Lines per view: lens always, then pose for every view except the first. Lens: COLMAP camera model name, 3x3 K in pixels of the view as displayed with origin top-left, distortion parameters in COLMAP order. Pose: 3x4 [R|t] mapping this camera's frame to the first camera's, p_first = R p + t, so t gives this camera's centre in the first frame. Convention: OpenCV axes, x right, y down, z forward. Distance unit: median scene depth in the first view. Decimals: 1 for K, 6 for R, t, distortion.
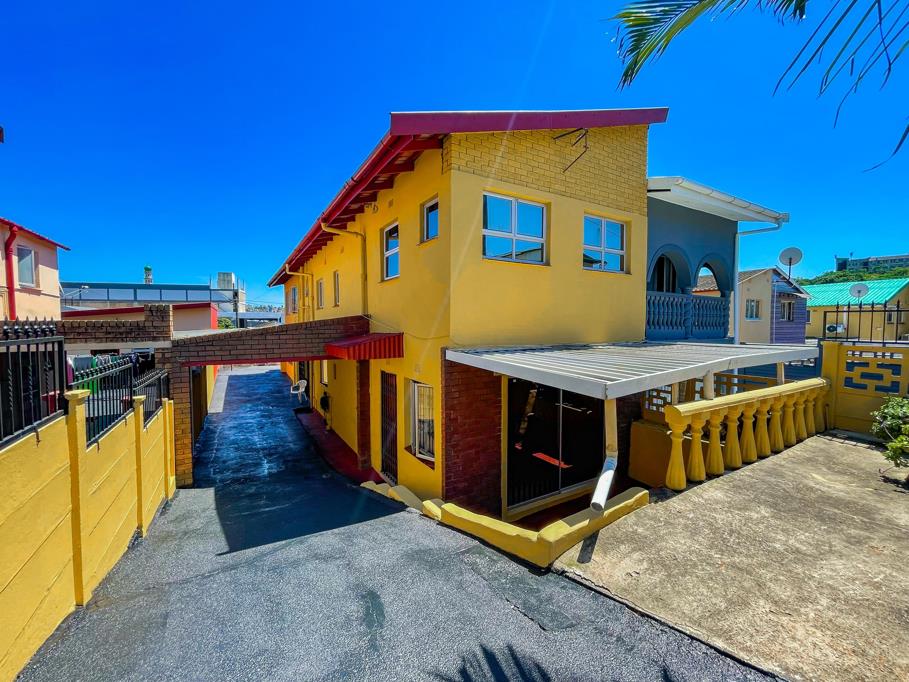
lens RADIAL K [[365.8, 0, 450.2], [0, 365.8, 342.6], [0, 0, 1]] dist [0.001809, 0.000514]
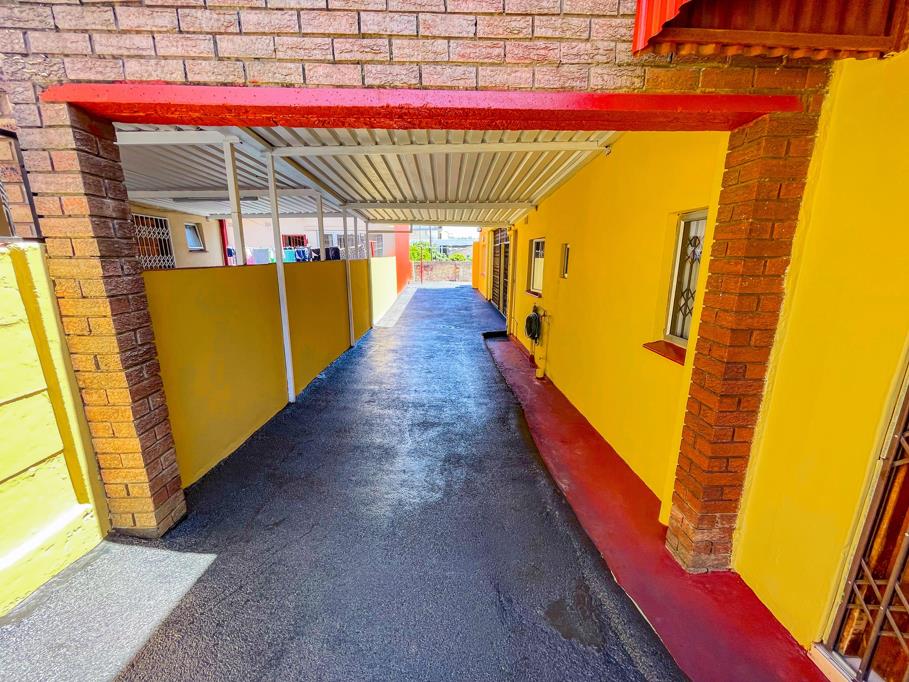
lens RADIAL K [[365.8, 0, 452.3], [0, 365.8, 340.4], [0, 0, 1]] dist [0.001809, 0.000514]
pose [[0.876216, 0.111413, -0.468863, -0.281802], [-0.026996, 0.982729, 0.183070, 0.130035], [0.481162, -0.147751, 0.864091, 0.687445]]
